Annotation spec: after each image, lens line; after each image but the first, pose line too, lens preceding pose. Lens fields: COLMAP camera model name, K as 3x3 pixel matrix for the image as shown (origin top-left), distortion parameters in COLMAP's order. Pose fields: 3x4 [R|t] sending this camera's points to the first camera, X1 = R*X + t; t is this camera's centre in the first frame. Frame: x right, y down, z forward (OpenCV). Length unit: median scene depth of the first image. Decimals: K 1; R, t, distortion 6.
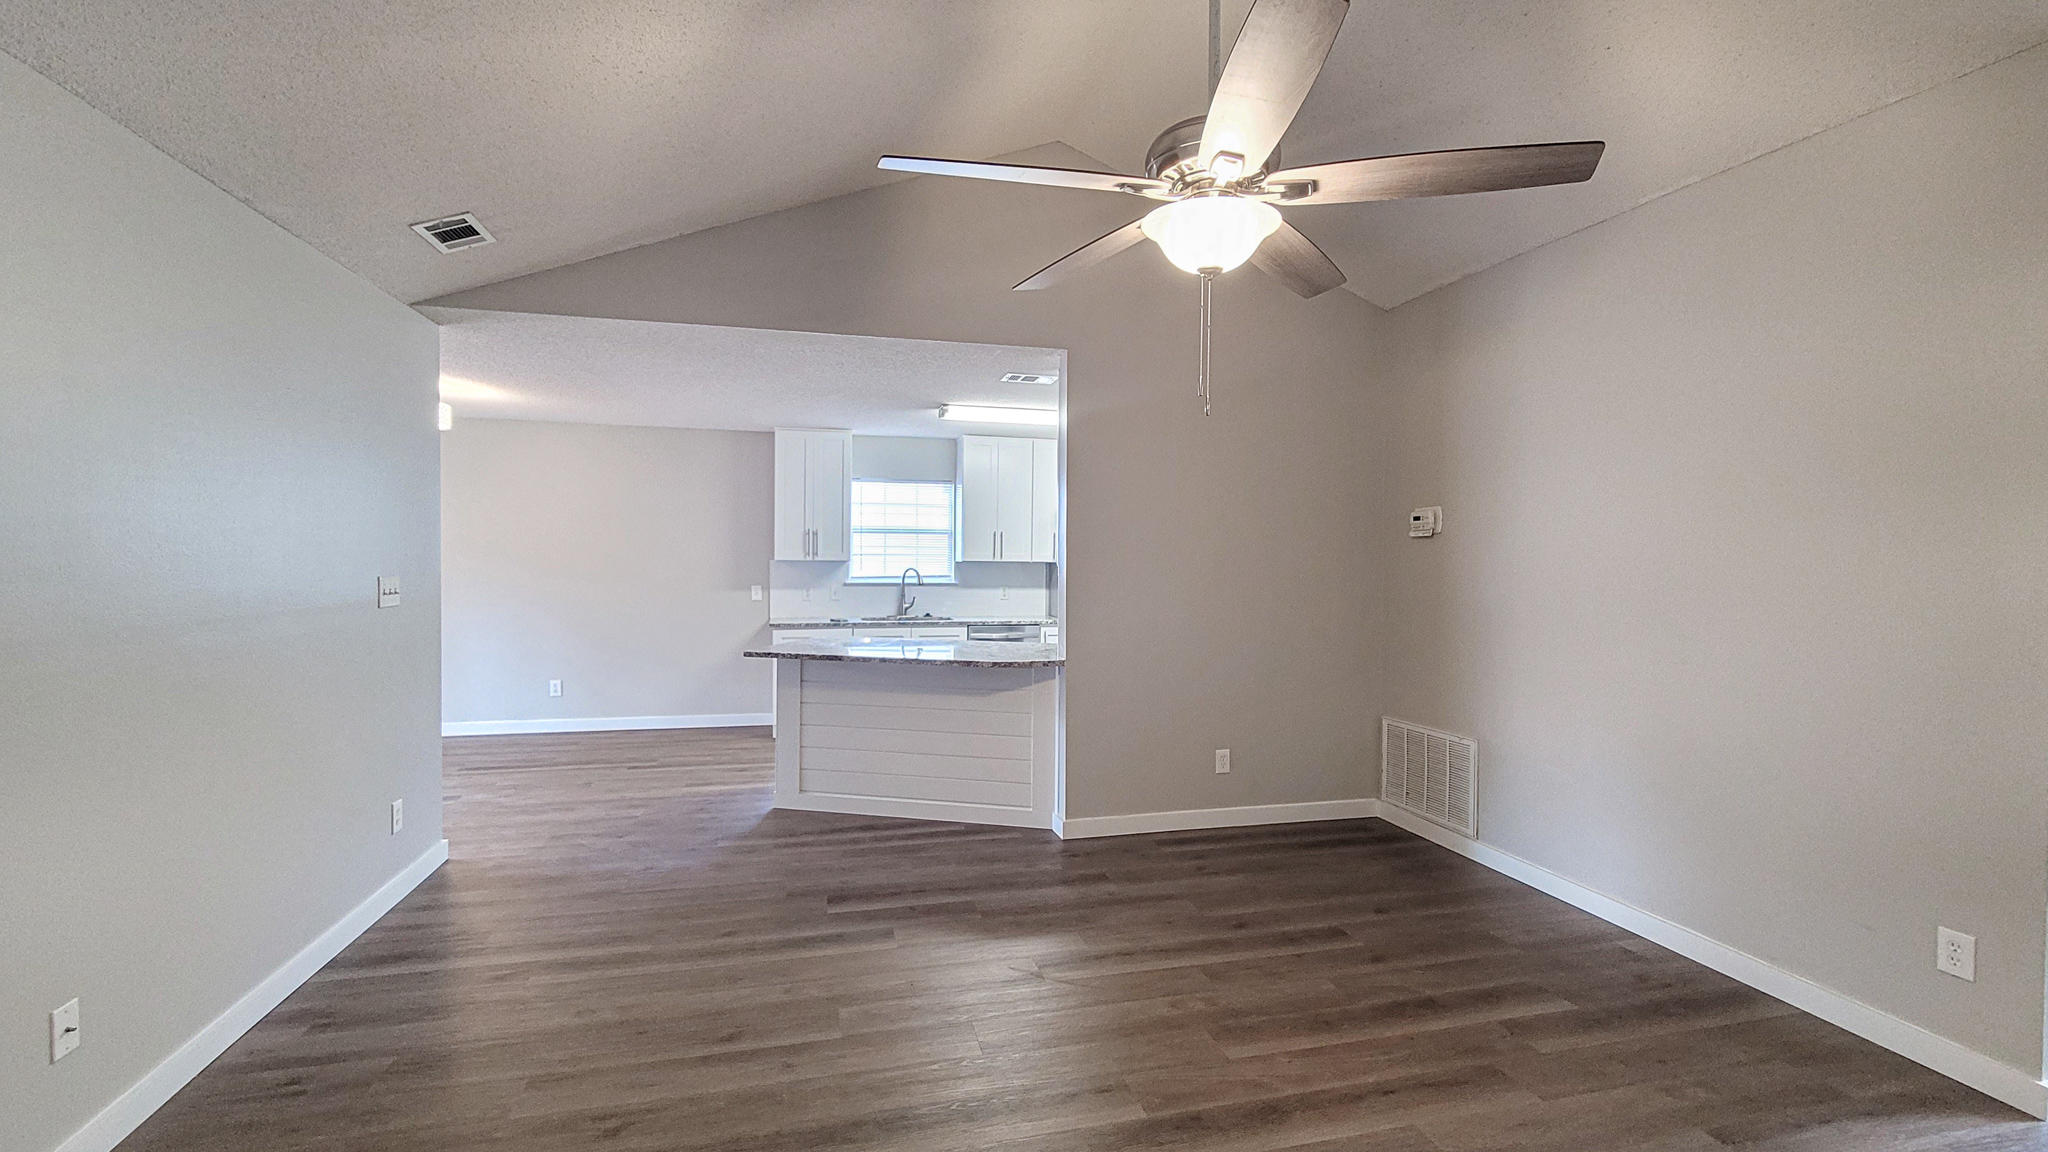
lens RADIAL K [[845.2, 0, 1025.4], [0, 845.2, 614.4], [0, 0, 1]] dist [0.000514, -0.000615]
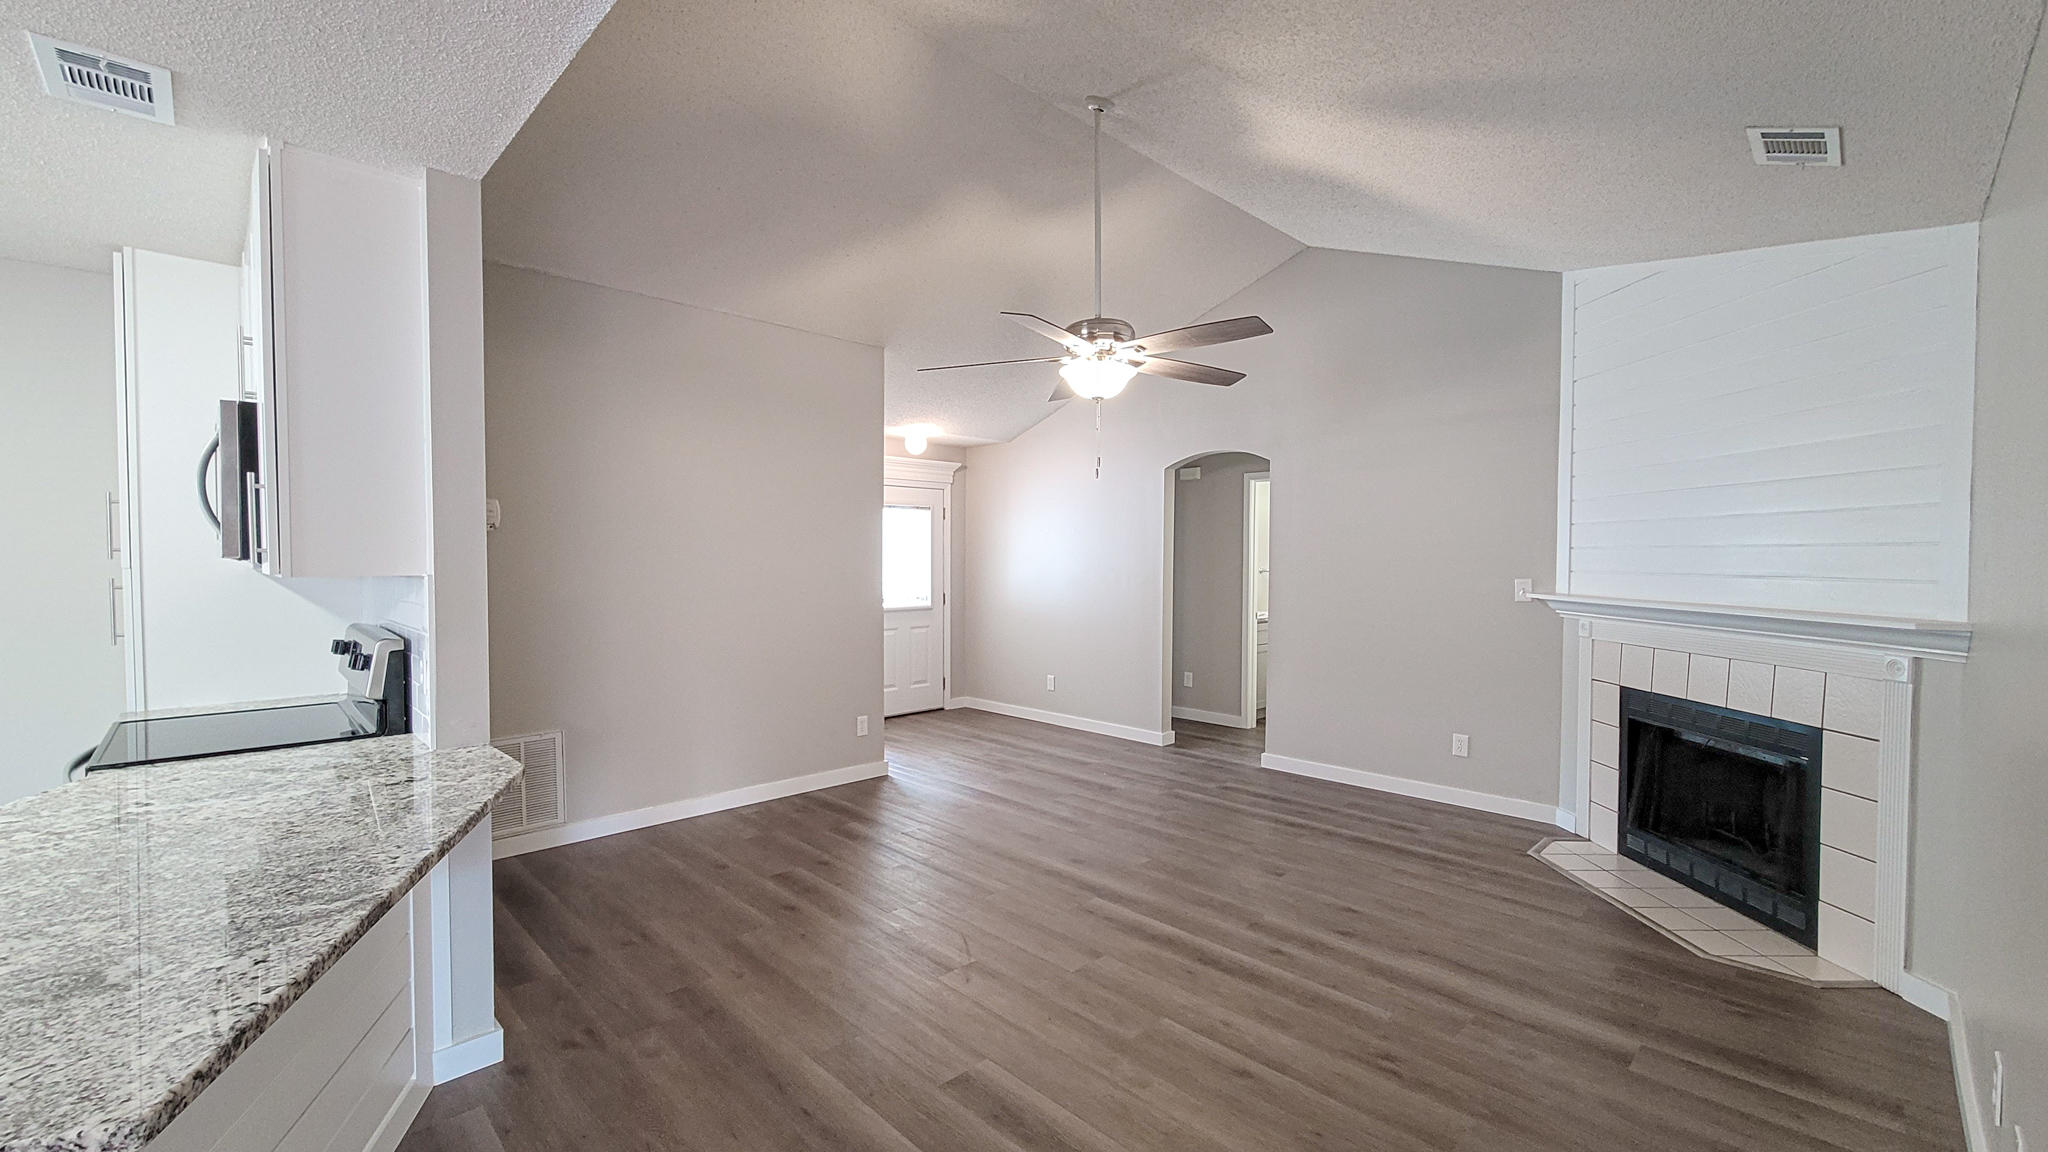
lens RADIAL K [[845.2, 0, 1016.3], [0, 845.2, 580.0], [0, 0, 1]] dist [0.000514, -0.000615]
pose [[-0.492718, -0.034377, 0.869509, -0.571595], [0.053289, 0.996152, 0.069581, -0.067217], [-0.868556, 0.080619, -0.488990, 0.915316]]
